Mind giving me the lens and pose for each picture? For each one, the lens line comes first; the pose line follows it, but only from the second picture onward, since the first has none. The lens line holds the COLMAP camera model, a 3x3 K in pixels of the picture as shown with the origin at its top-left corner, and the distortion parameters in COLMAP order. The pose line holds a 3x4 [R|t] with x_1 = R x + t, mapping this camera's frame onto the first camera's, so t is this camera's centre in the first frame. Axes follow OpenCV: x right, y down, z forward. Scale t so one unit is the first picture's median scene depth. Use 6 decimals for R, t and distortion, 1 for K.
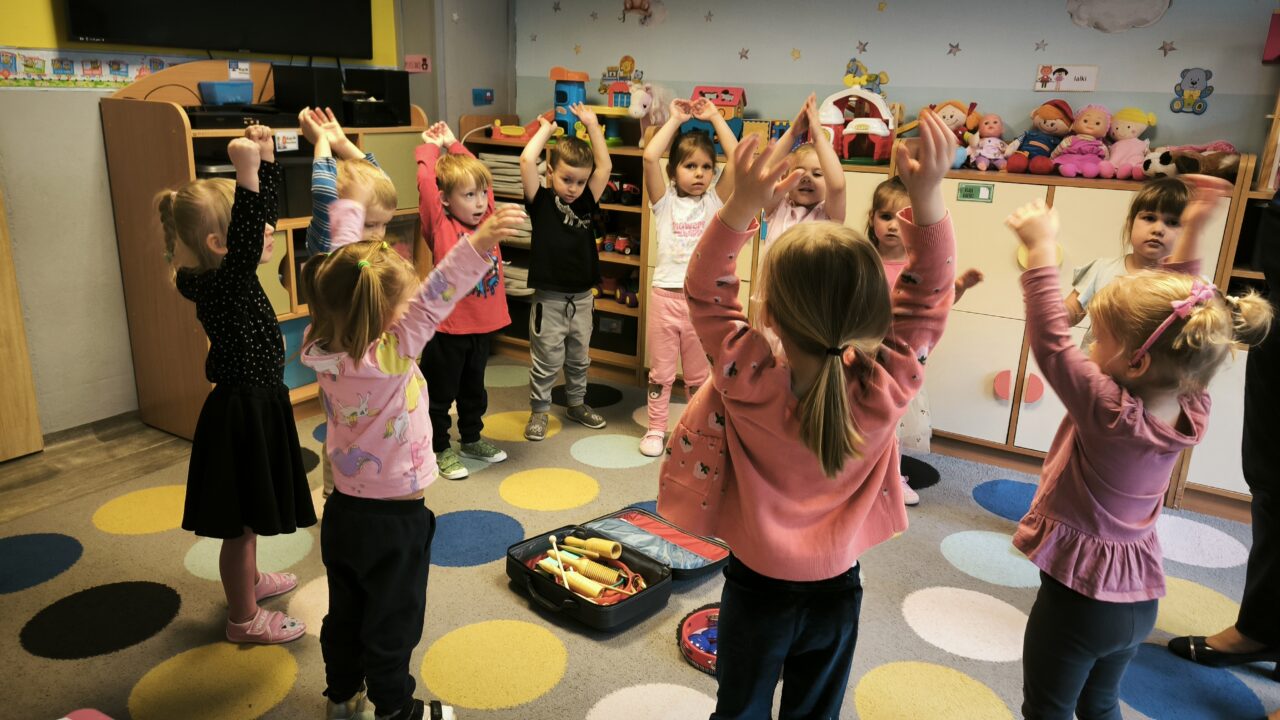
lens RADIAL K [[883.3, 0, 640.0], [0, 883.3, 360.0], [0, 0, 1]] dist [0.008734, -0.002252]
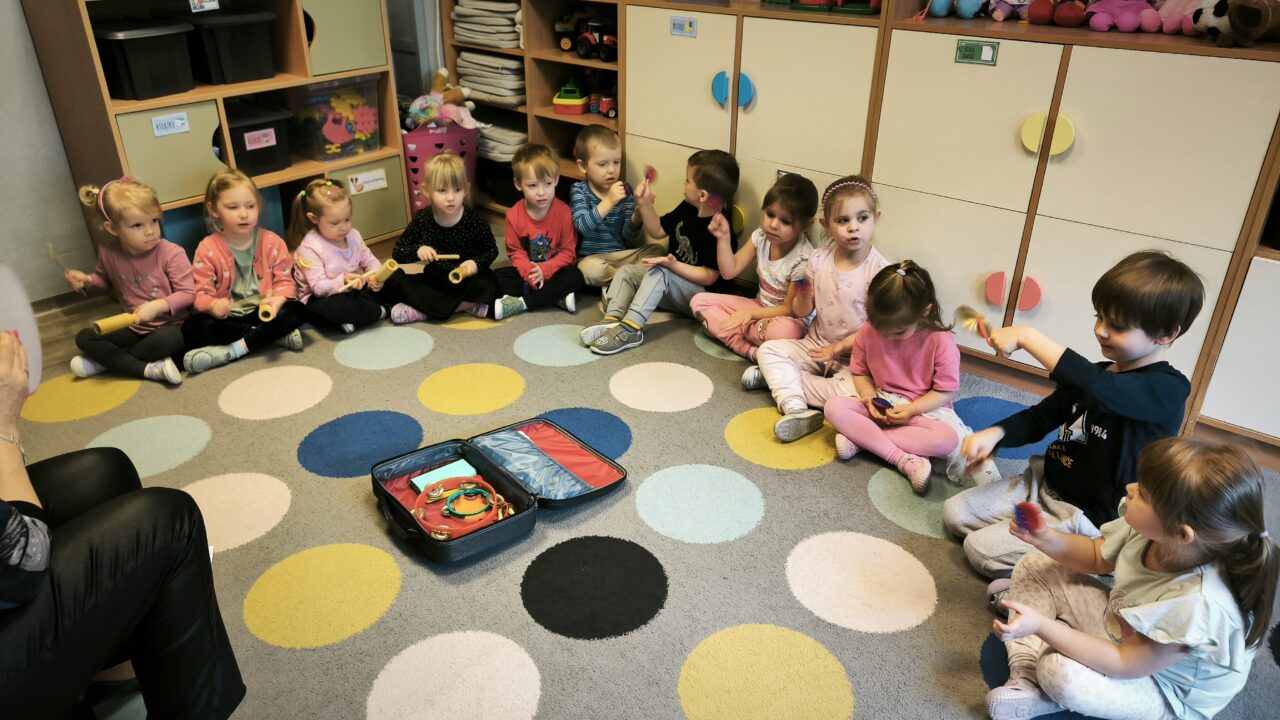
lens RADIAL K [[883.3, 0, 640.0], [0, 883.3, 360.0], [0, 0, 1]] dist [0.008734, -0.002252]
pose [[0.988286, 0.041233, -0.146937, 0.197297], [-0.012689, 0.981677, 0.190129, -0.060429], [0.152084, -0.186038, 0.970701, 0.106532]]
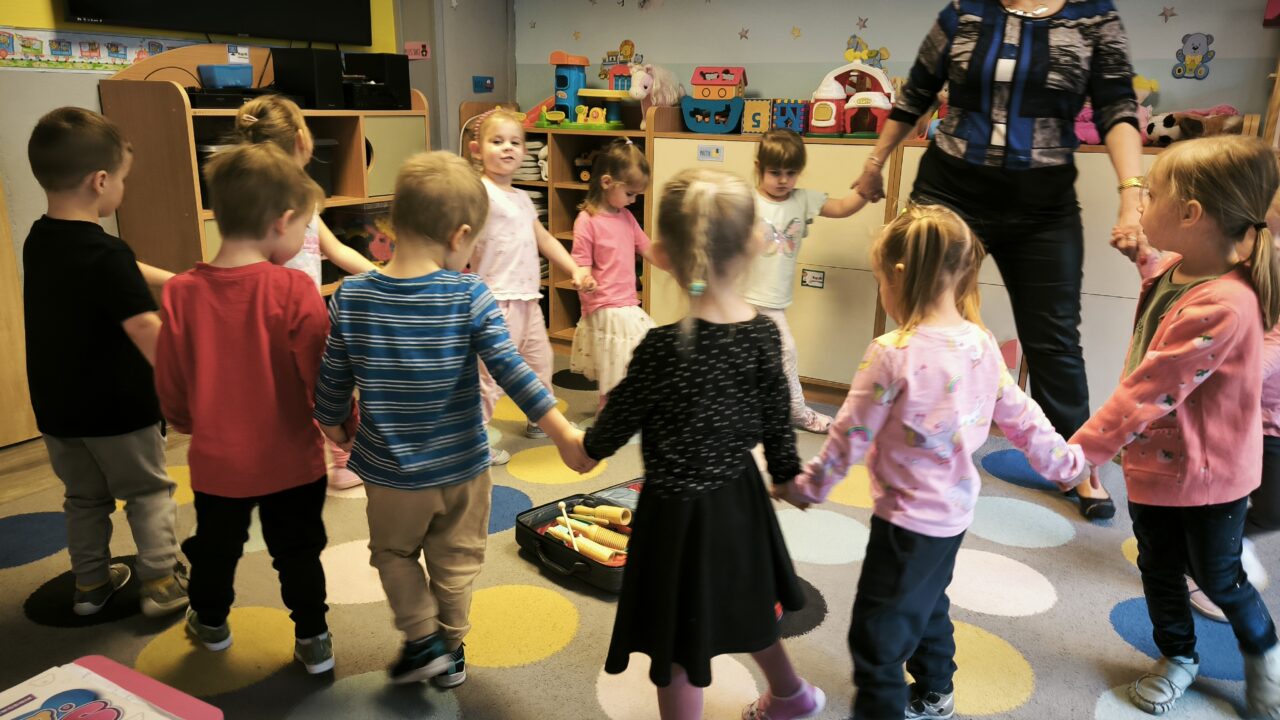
lens RADIAL K [[883.4, 0, 645.6], [0, 883.4, 363.5], [0, 0, 1]] dist [0.010662, -0.001697]
pose [[0.999850, -0.016874, 0.003777, -0.004381], [0.016905, 0.999822, -0.008412, 0.039407], [-0.003634, 0.008474, 0.999957, 0.004425]]
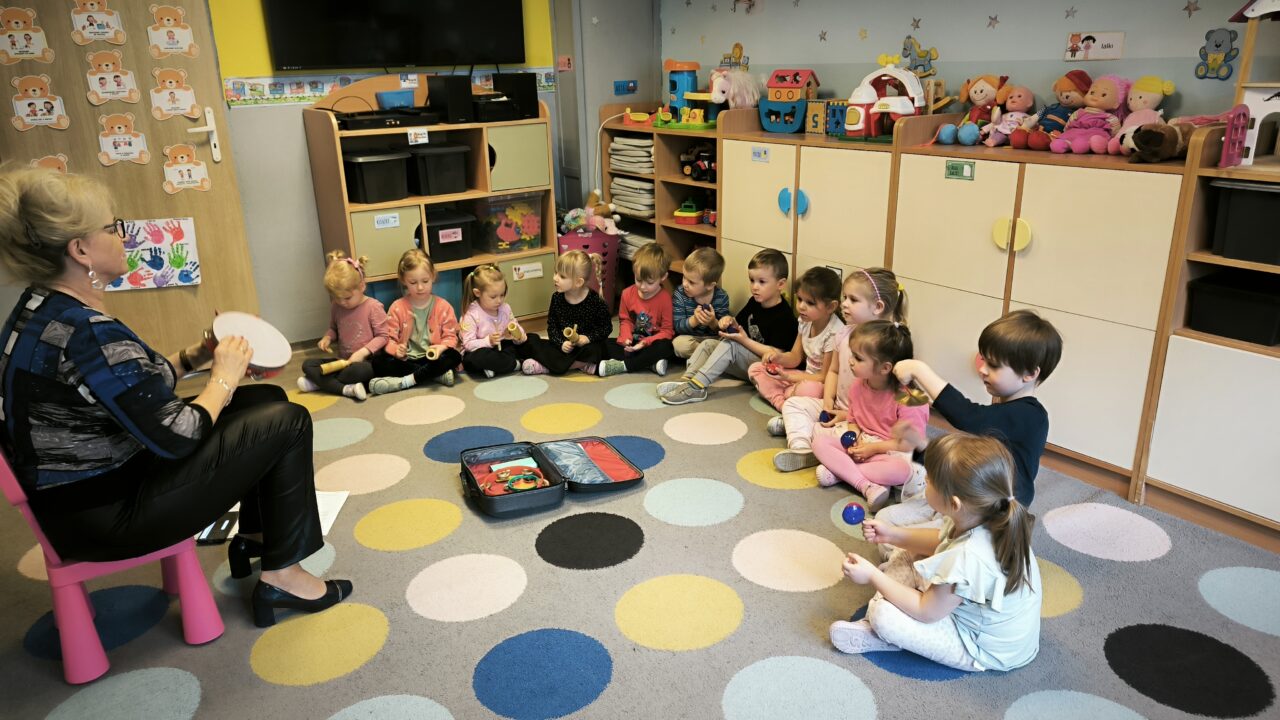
lens RADIAL K [[872.2, 0, 664.7], [0, 872.2, 377.0], [0, 0, 1]] dist [0.004067, -0.000585]
pose [[0.919501, 0.079251, -0.385015, 0.456002], [-0.057753, 0.996073, 0.067104, -0.001024], [0.388821, -0.039466, 0.920467, -0.056721]]
